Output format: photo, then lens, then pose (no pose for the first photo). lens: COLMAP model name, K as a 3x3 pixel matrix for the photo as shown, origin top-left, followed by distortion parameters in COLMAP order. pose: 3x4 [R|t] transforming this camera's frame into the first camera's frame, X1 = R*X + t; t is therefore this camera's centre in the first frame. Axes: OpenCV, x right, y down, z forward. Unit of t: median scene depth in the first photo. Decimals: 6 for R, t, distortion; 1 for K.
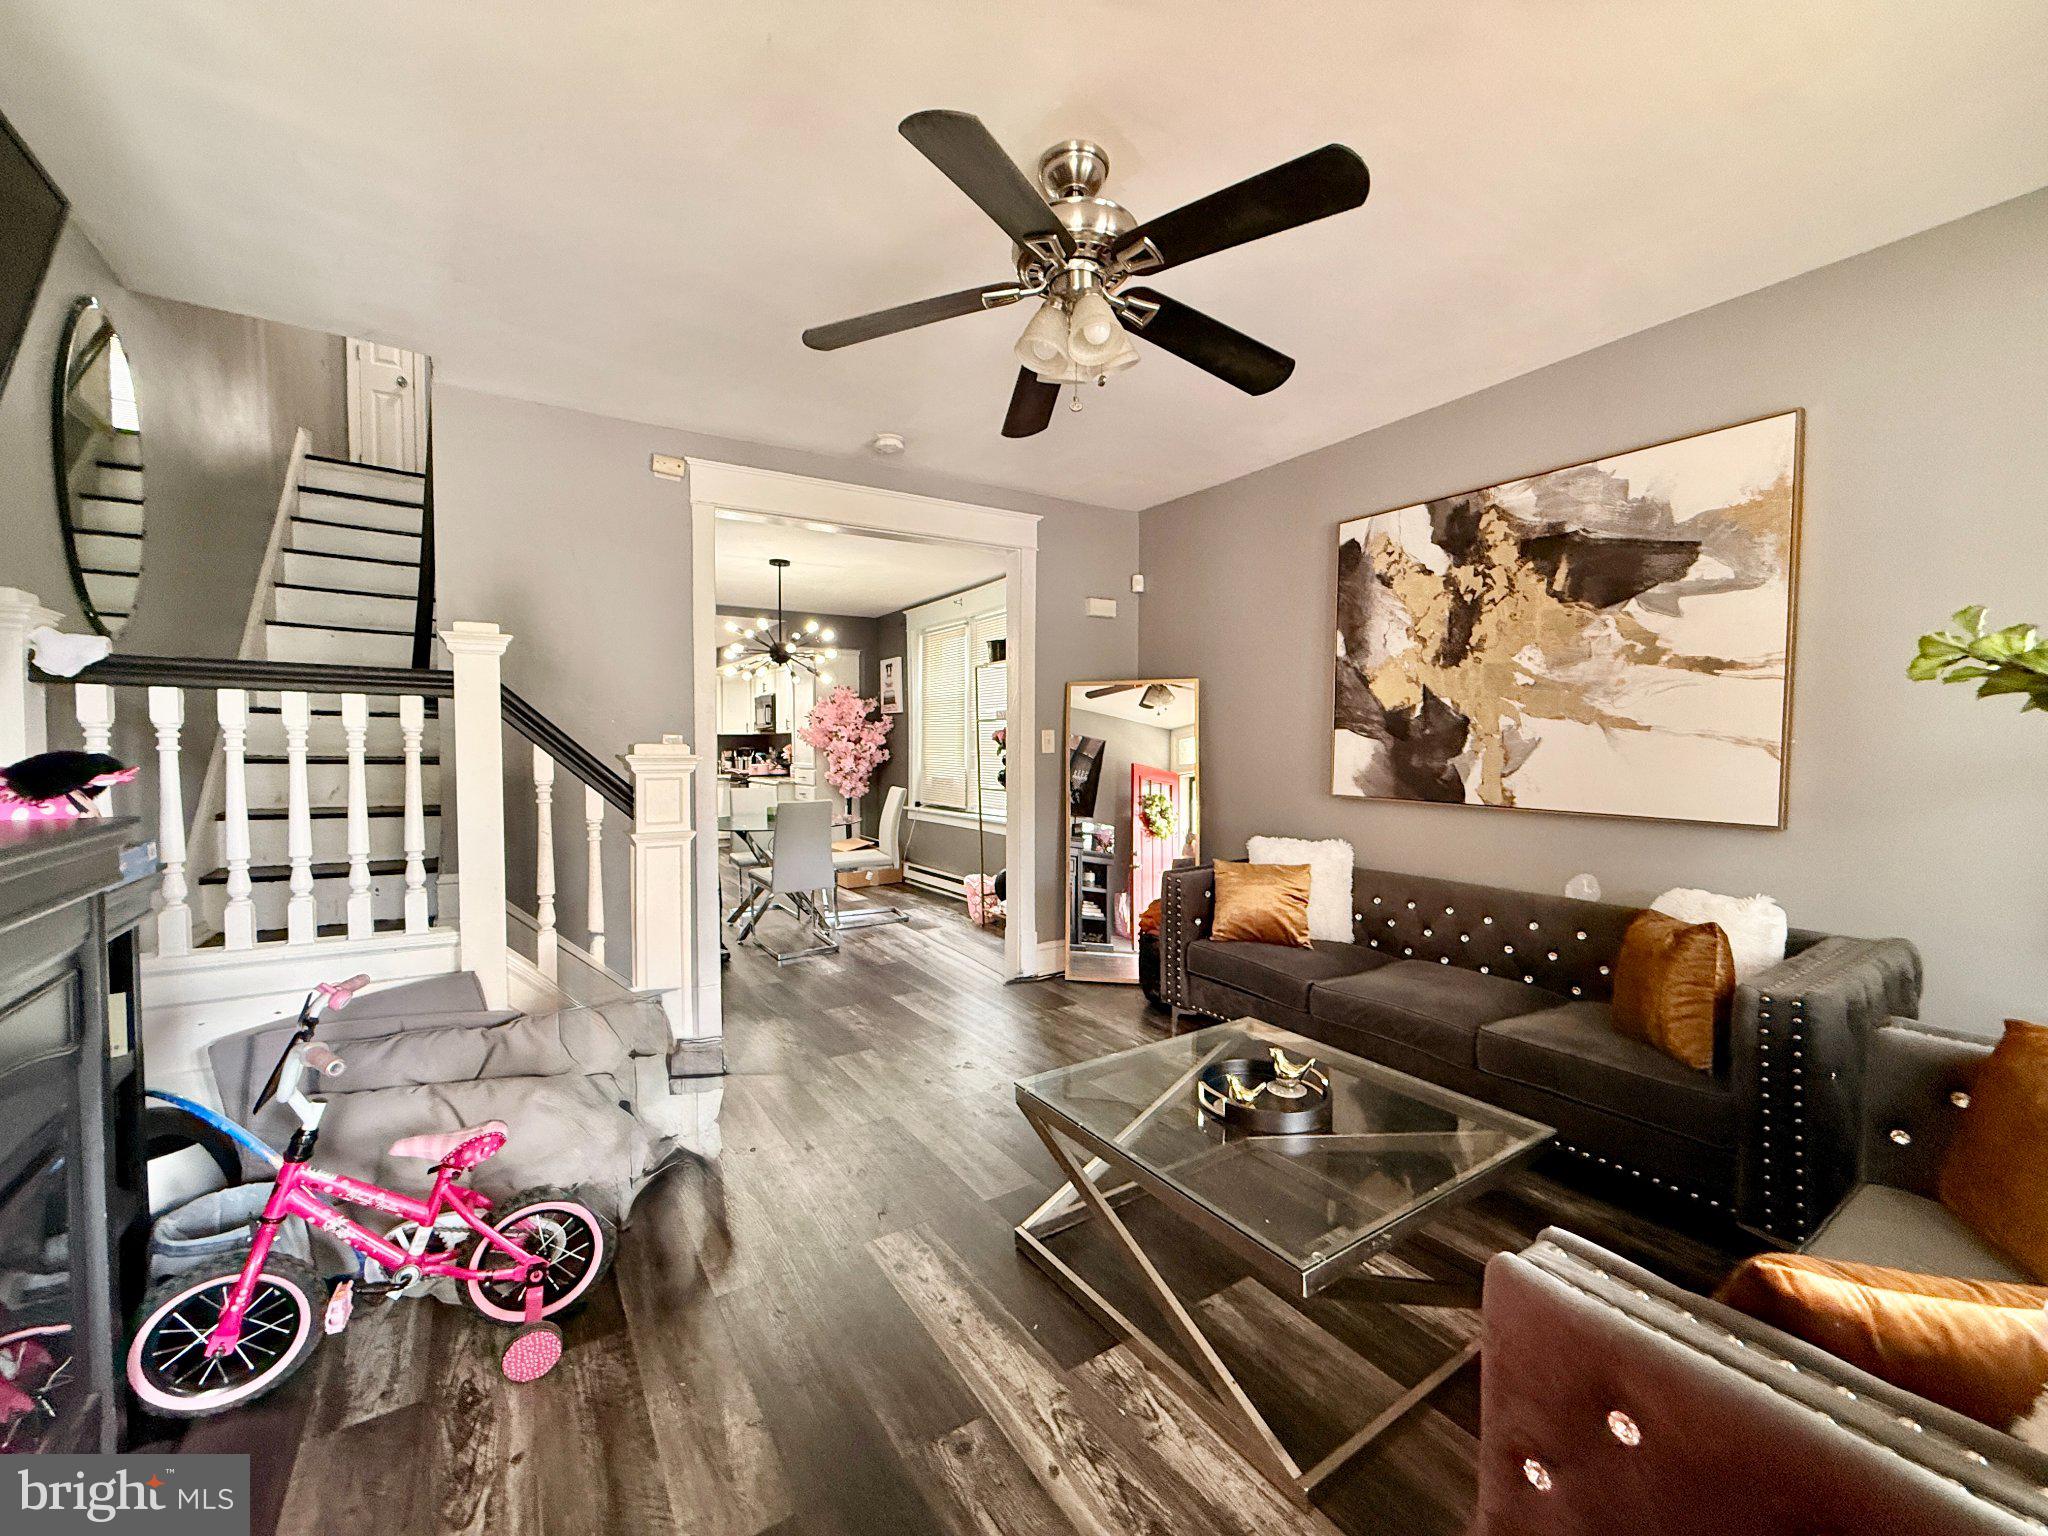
lens RADIAL K [[817.8, 0, 1021.1], [0, 817.8, 771.5], [0, 0, 1]] dist [0.000472, 0.000082]
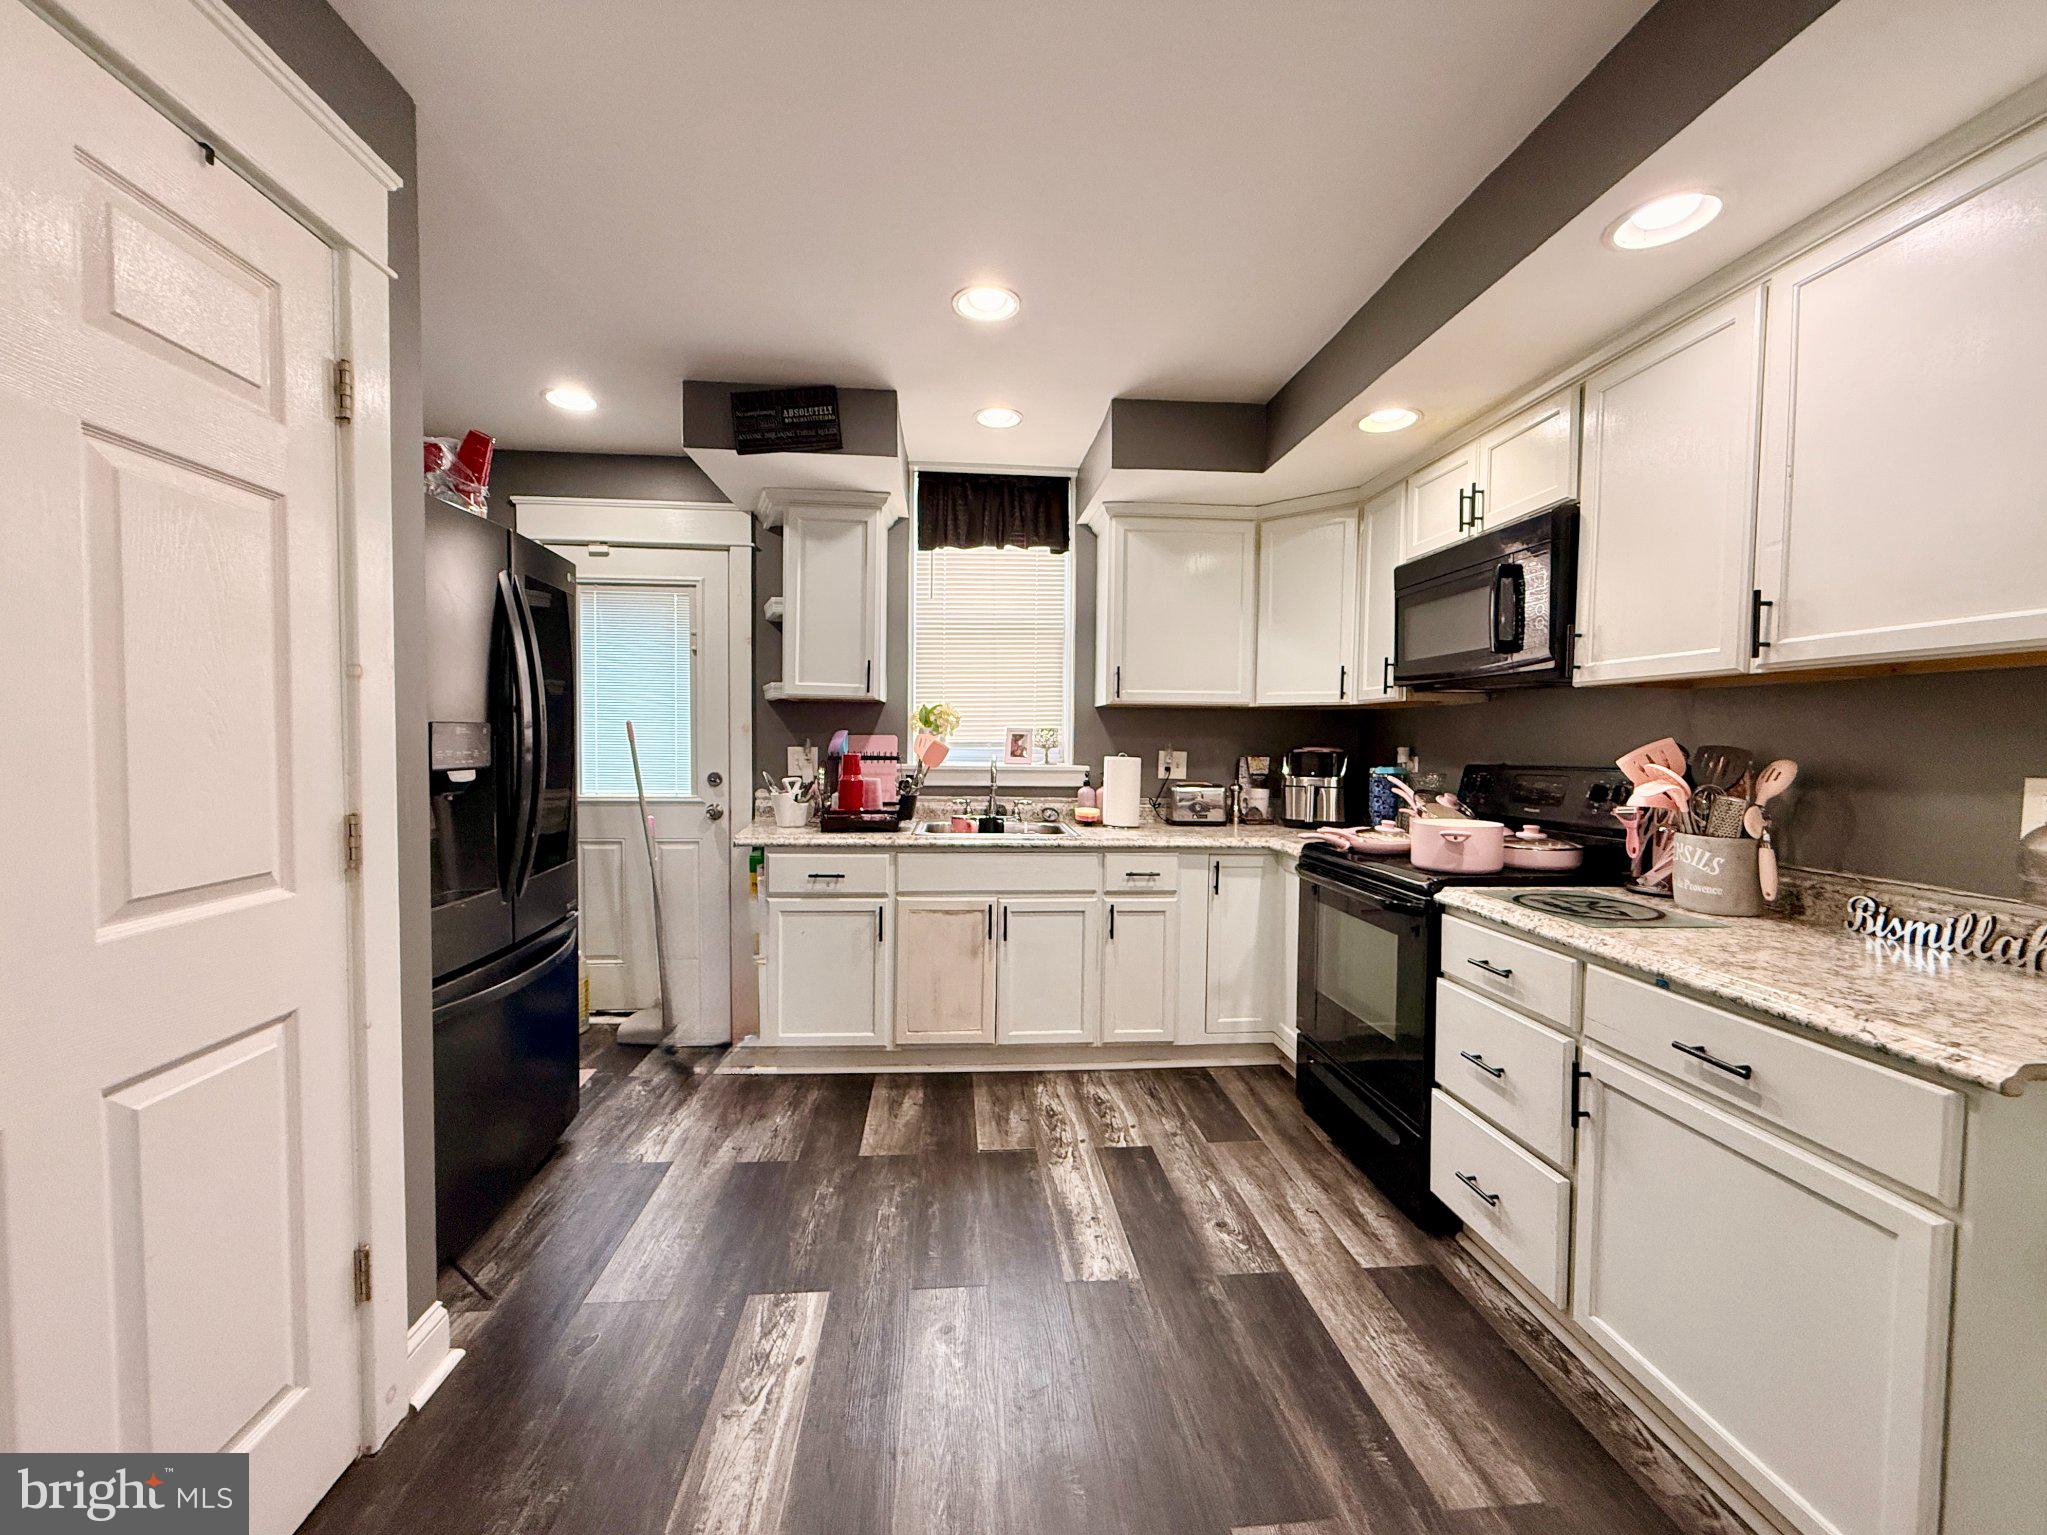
lens RADIAL K [[824.6, 0, 1018.5], [0, 824.6, 770.6], [0, 0, 1]] dist [0.001543, -0.000191]
pose [[0.883731, 0.028437, -0.467131, -0.398069], [-0.027171, 0.999586, 0.009447, -0.027776], [0.467207, 0.004344, 0.884138, 0.904378]]
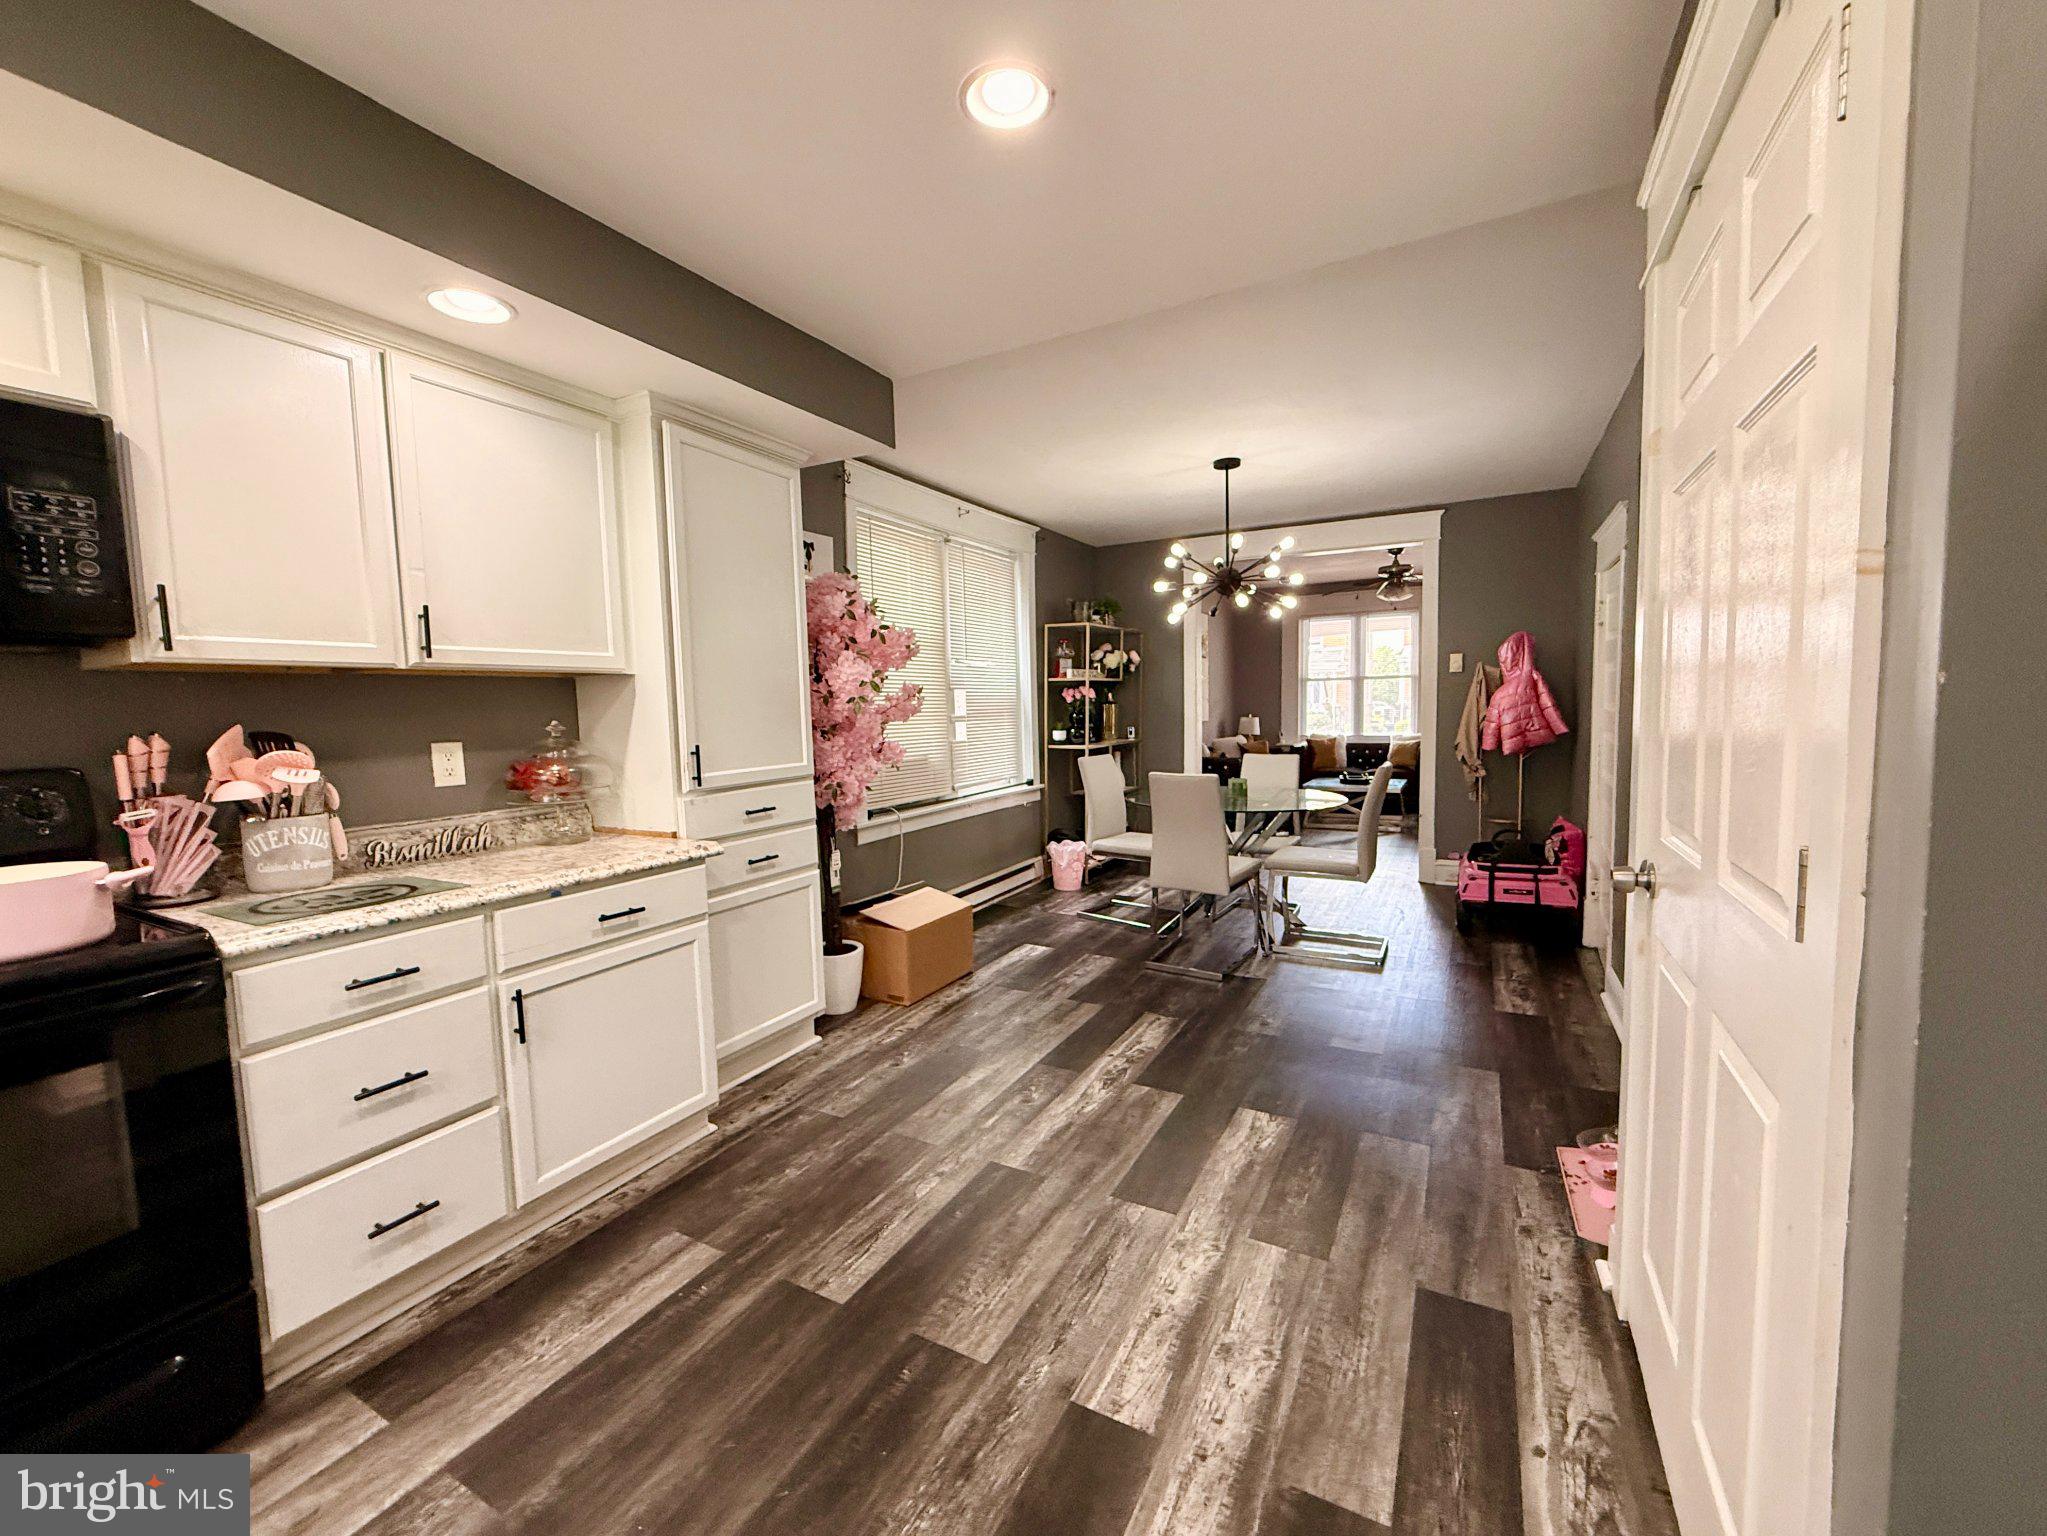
lens RADIAL K [[824.6, 0, 1018.5], [0, 824.6, 771.1], [0, 0, 1]] dist [0.001543, -0.000191]
pose [[-0.472014, -0.057931, 0.879685, -0.651232], [0.056777, 0.993770, 0.095909, -0.037305], [-0.879761, 0.095216, -0.465784, 1.126693]]
